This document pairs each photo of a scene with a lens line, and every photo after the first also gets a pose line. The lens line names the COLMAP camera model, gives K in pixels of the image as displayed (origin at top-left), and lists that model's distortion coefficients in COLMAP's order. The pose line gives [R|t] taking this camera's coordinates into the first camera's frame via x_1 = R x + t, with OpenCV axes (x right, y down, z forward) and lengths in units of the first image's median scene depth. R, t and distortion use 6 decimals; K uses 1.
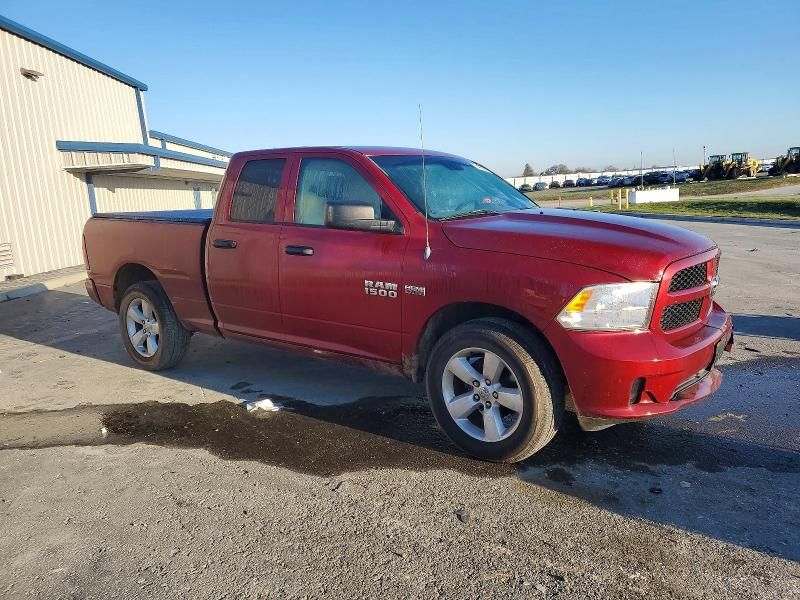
lens RADIAL K [[612.9, 0, 400.0], [0, 612.9, 300.0], [0, 0, 1]] dist [-0.002080, 0.002427]
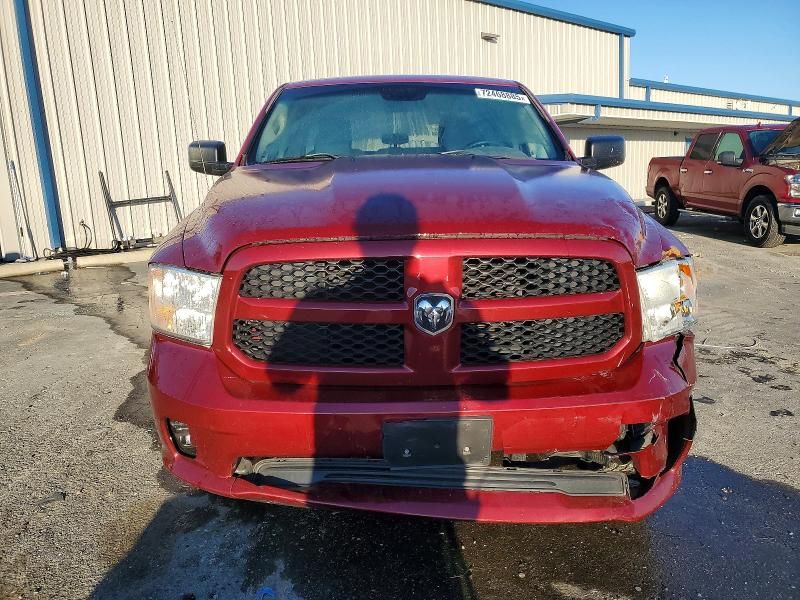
lens RADIAL K [[612.9, 0, 400.0], [0, 612.9, 300.0], [0, 0, 1]] dist [-0.002080, 0.002427]
pose [[0.641733, 0.172469, -0.747283, 0.139810], [-0.118640, 0.984981, 0.125446, -0.013754], [0.757696, 0.008155, 0.652557, 0.108291]]
